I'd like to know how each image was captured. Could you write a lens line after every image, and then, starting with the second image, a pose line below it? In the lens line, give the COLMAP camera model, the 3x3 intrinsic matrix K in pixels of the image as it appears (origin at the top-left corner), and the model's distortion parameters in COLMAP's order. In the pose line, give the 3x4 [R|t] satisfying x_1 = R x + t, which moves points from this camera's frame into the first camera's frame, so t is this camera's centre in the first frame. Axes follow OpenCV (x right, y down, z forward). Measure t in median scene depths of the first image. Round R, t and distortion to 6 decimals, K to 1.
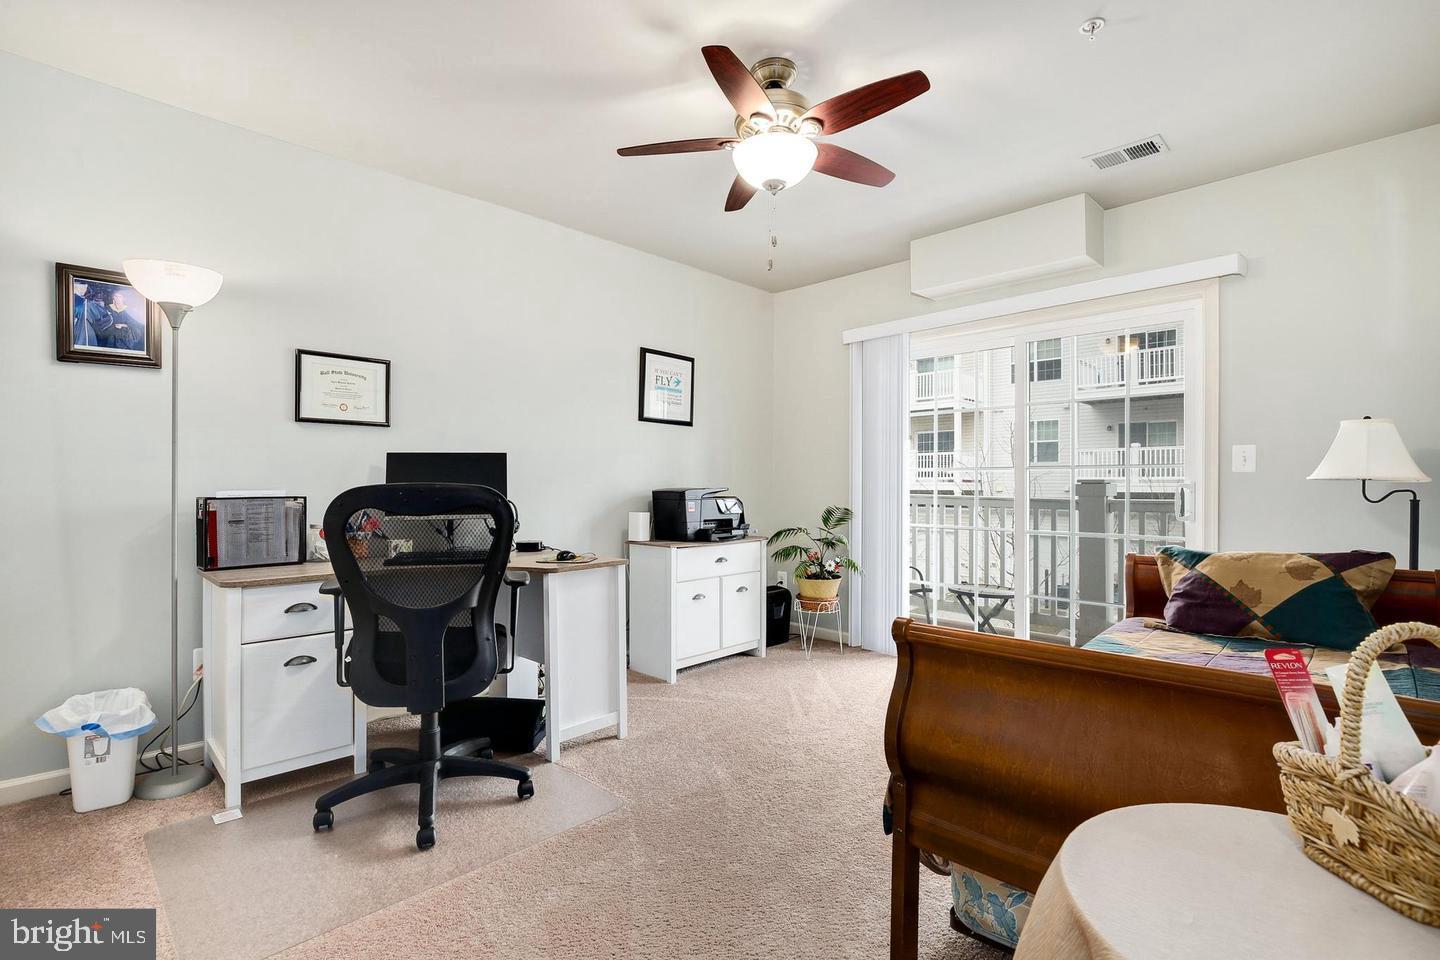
lens RADIAL K [[666.7, 0, 720.0], [0, 666.7, 480.0], [0, 0, 1]] dist [0.000834, 0.000208]
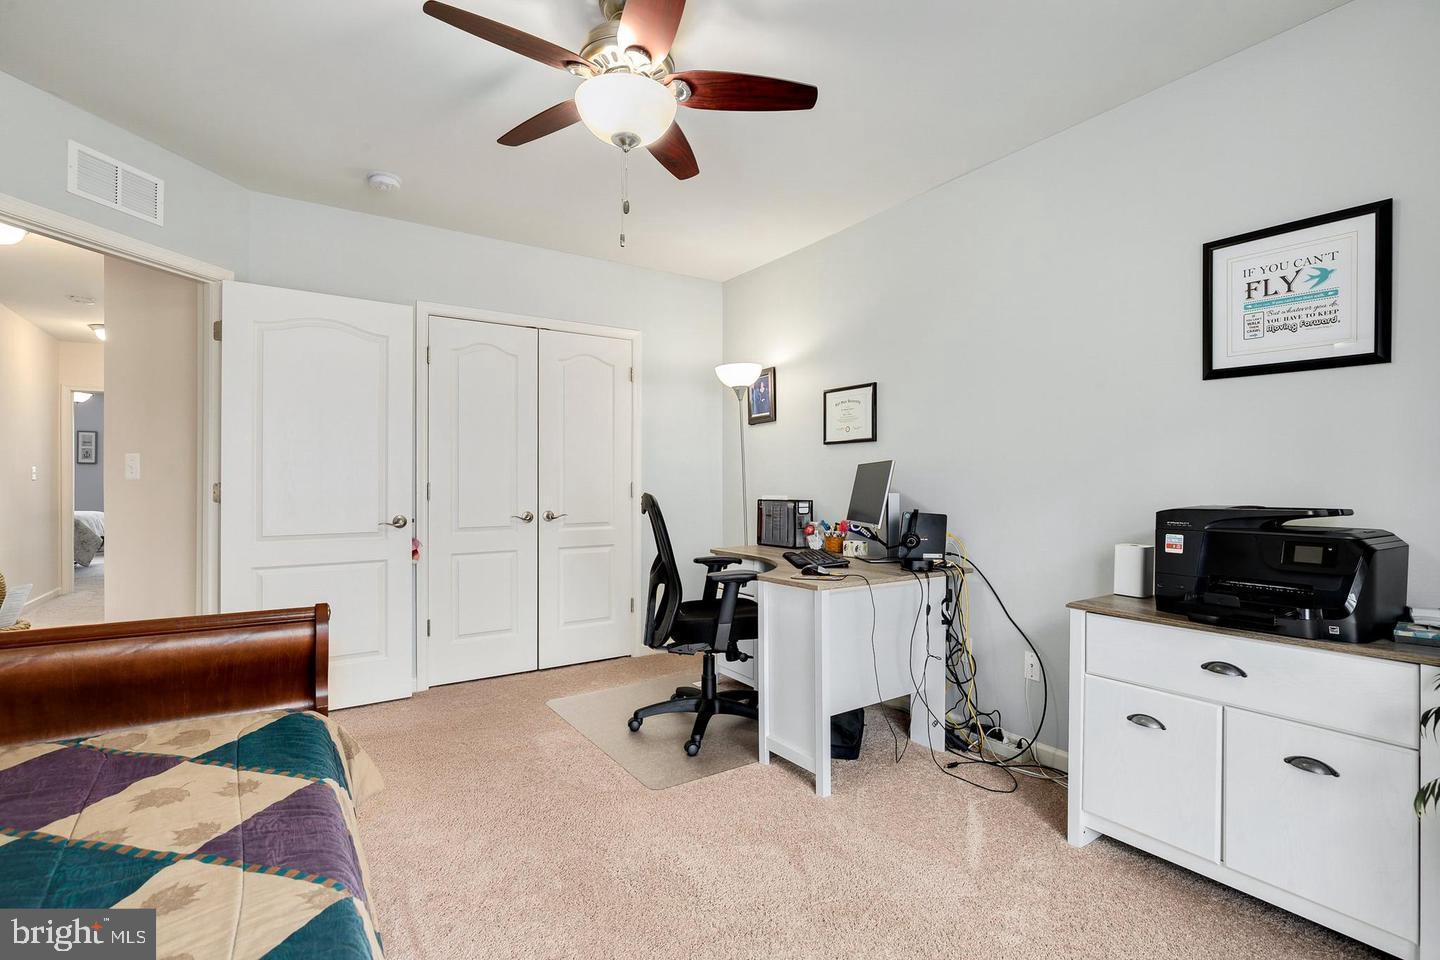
lens RADIAL K [[666.7, 0, 720.0], [0, 666.7, 480.0], [0, 0, 1]] dist [0.000834, 0.000208]
pose [[-0.208994, -0.003556, -0.977911, 0.678111], [0.006072, 0.999969, -0.004934, -0.010037], [0.977898, -0.006969, -0.208966, 1.001352]]
